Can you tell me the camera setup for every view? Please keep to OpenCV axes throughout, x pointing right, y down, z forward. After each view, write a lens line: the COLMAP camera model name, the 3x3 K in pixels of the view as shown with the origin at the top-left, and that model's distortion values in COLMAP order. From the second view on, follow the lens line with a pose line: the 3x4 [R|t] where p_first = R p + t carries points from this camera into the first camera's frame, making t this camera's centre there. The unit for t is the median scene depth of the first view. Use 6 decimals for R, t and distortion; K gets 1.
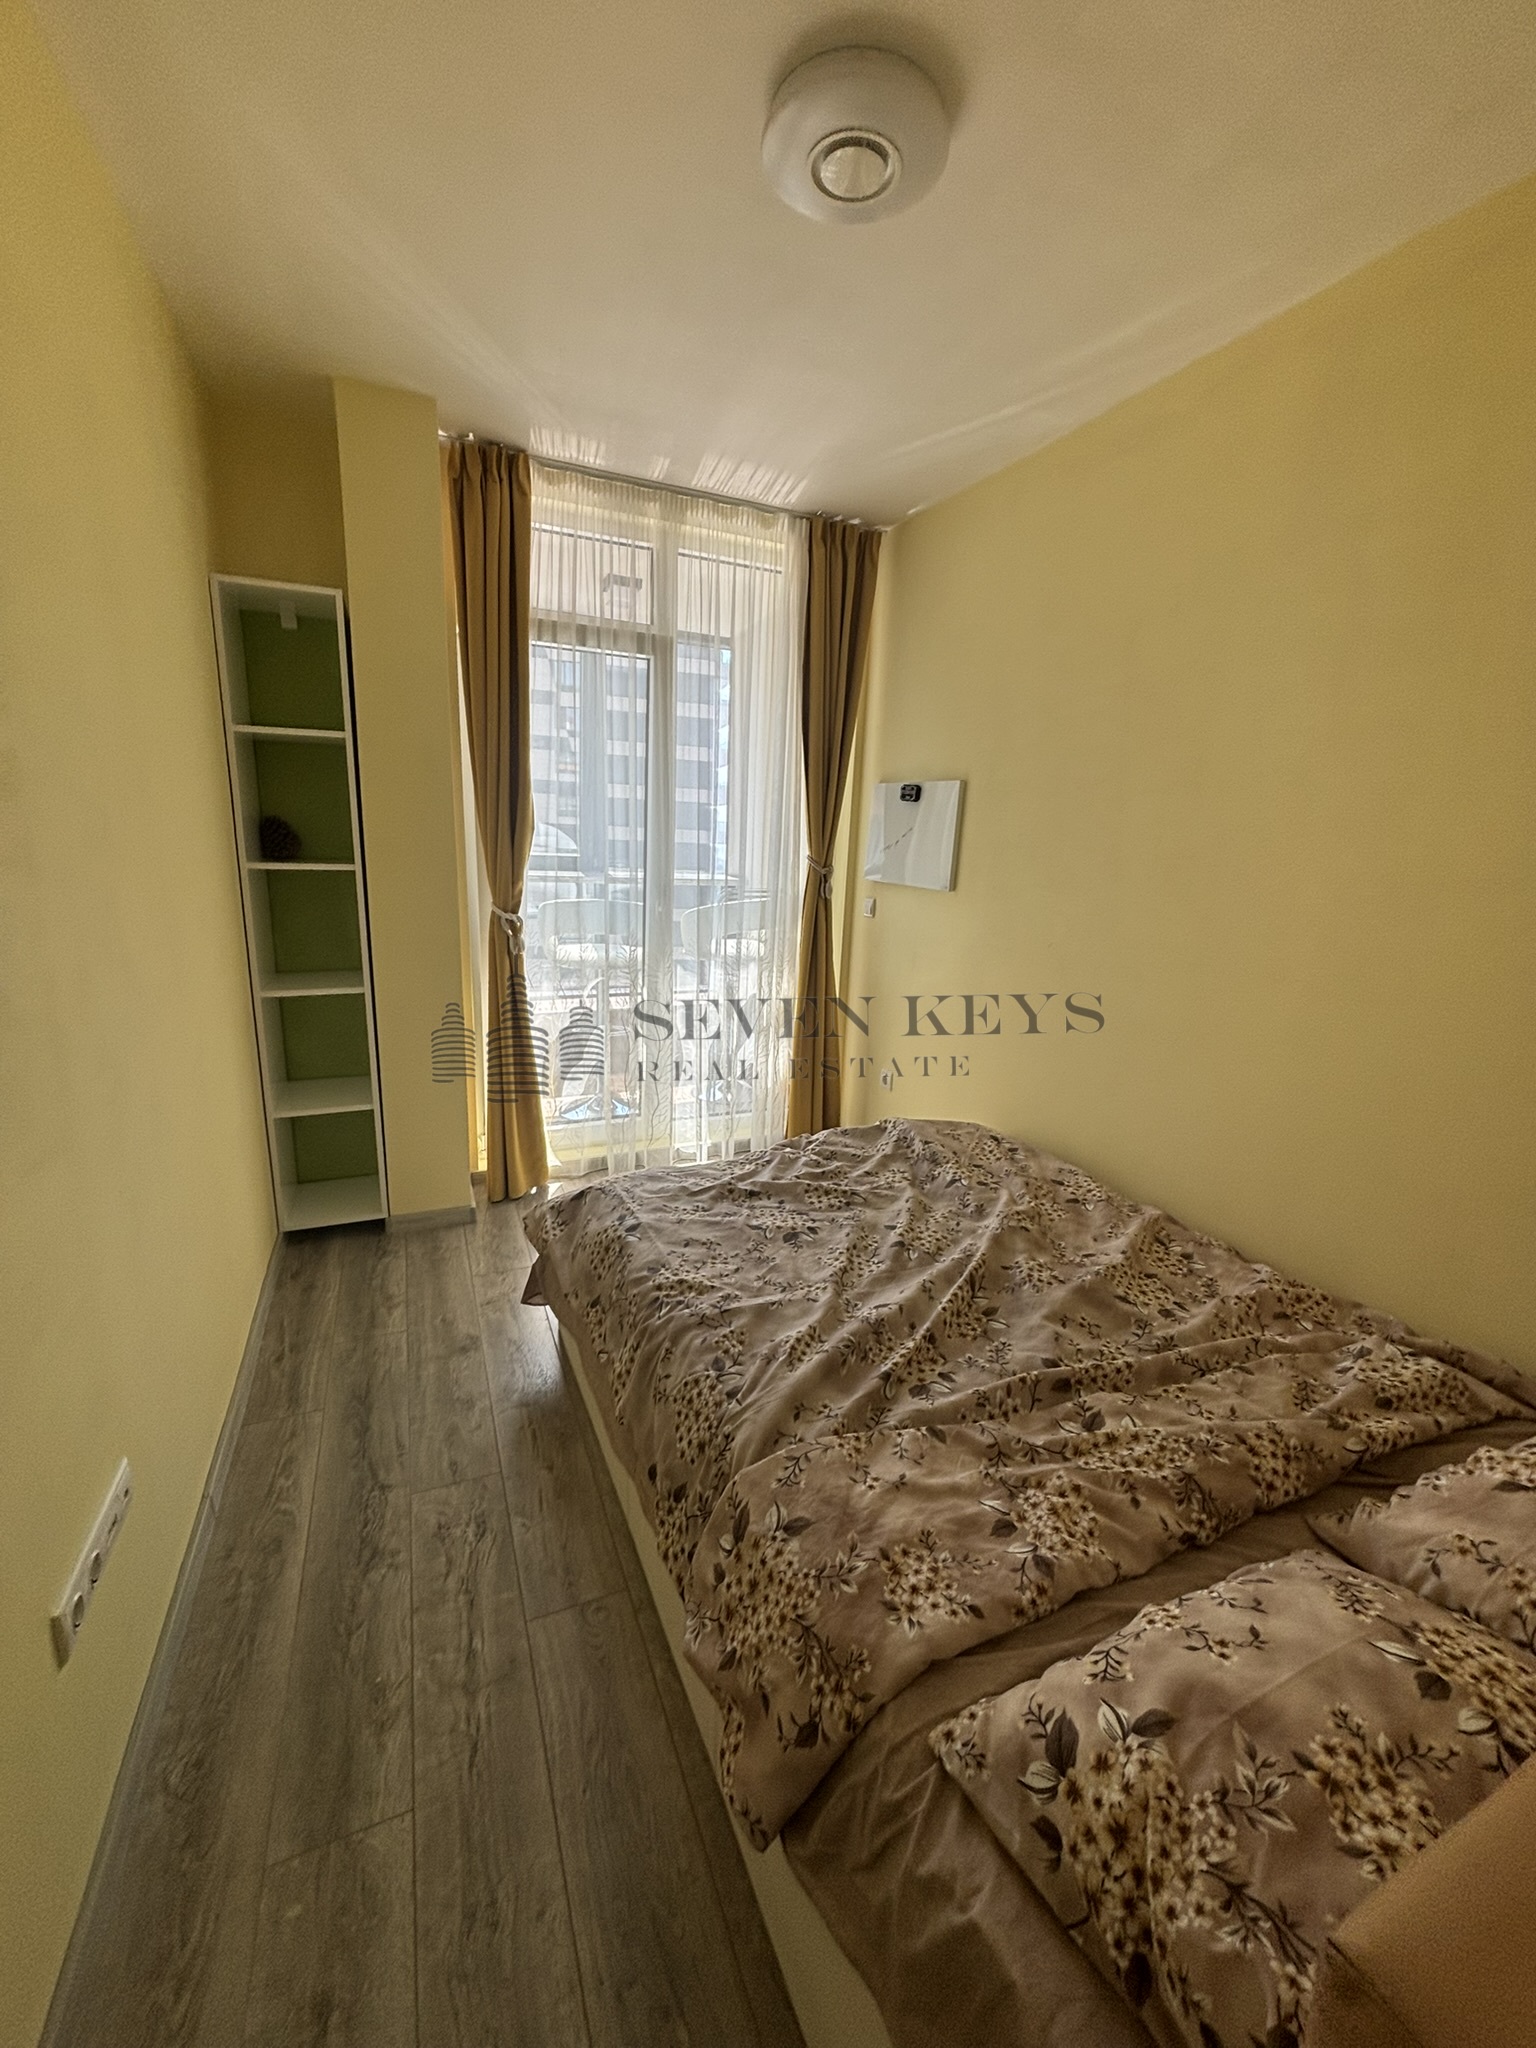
lens RADIAL K [[817.7, 0, 768.0], [0, 817.7, 1024.0], [0, 0, 1]] dist [0.001659, 0.000871]
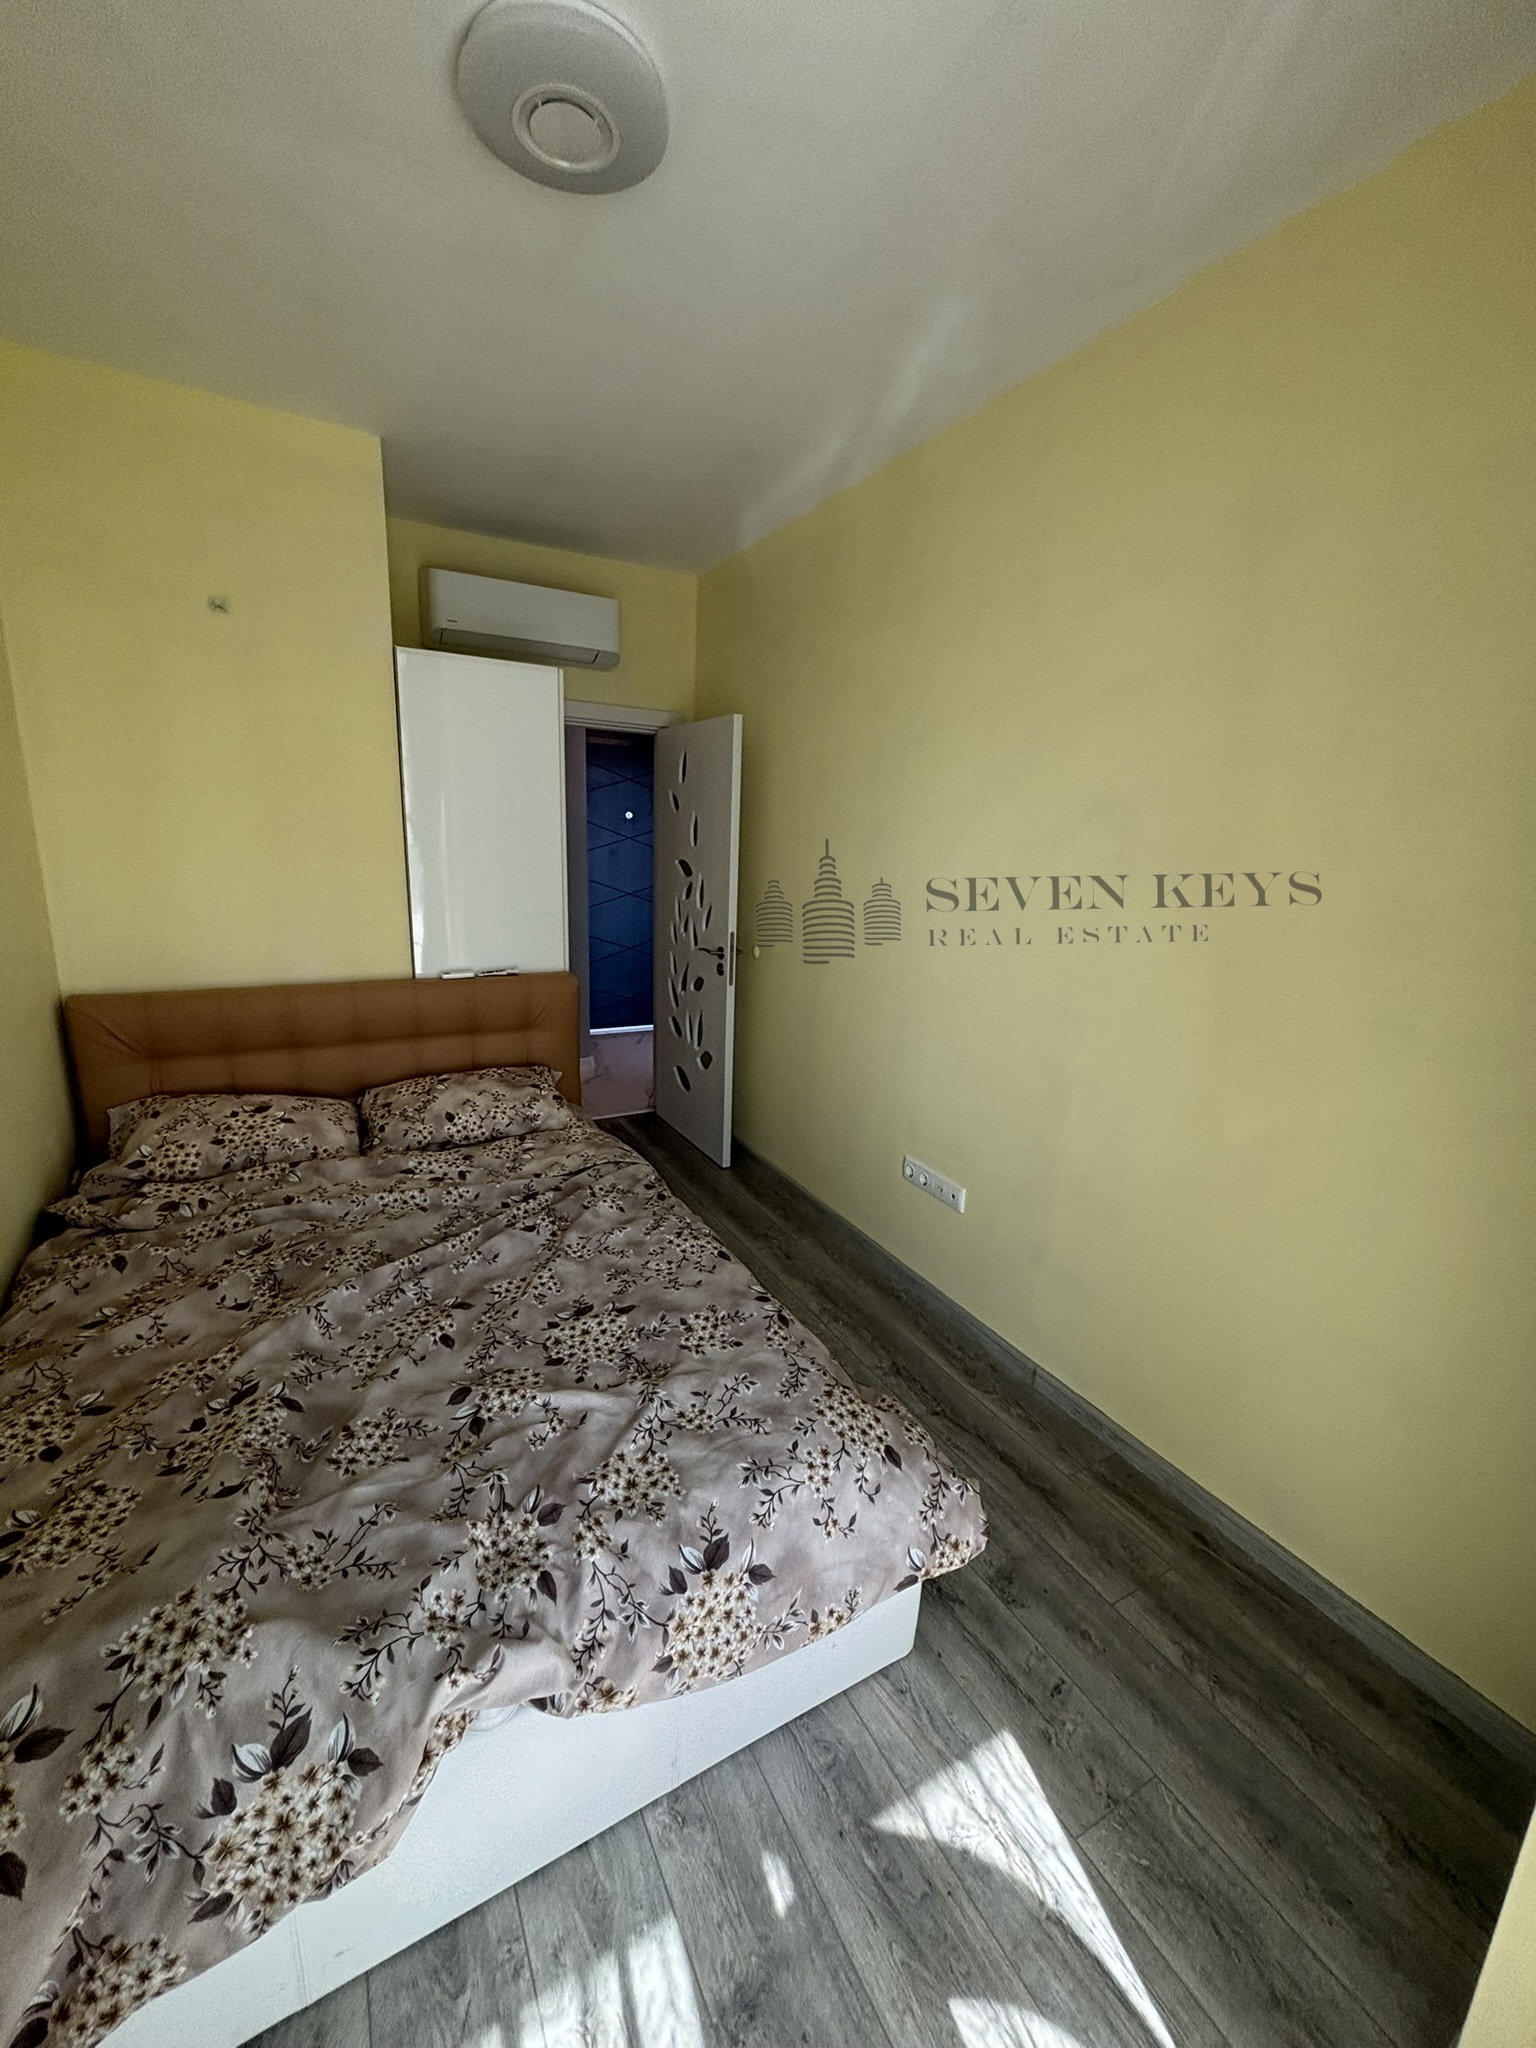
lens RADIAL K [[817.7, 0, 768.0], [0, 817.7, 1024.0], [0, 0, 1]] dist [0.001659, 0.000871]
pose [[-0.992453, -0.056379, -0.108898, -0.056697], [-0.098913, 0.892948, 0.439159, -0.430336], [0.072481, 0.446616, -0.891785, 1.706830]]
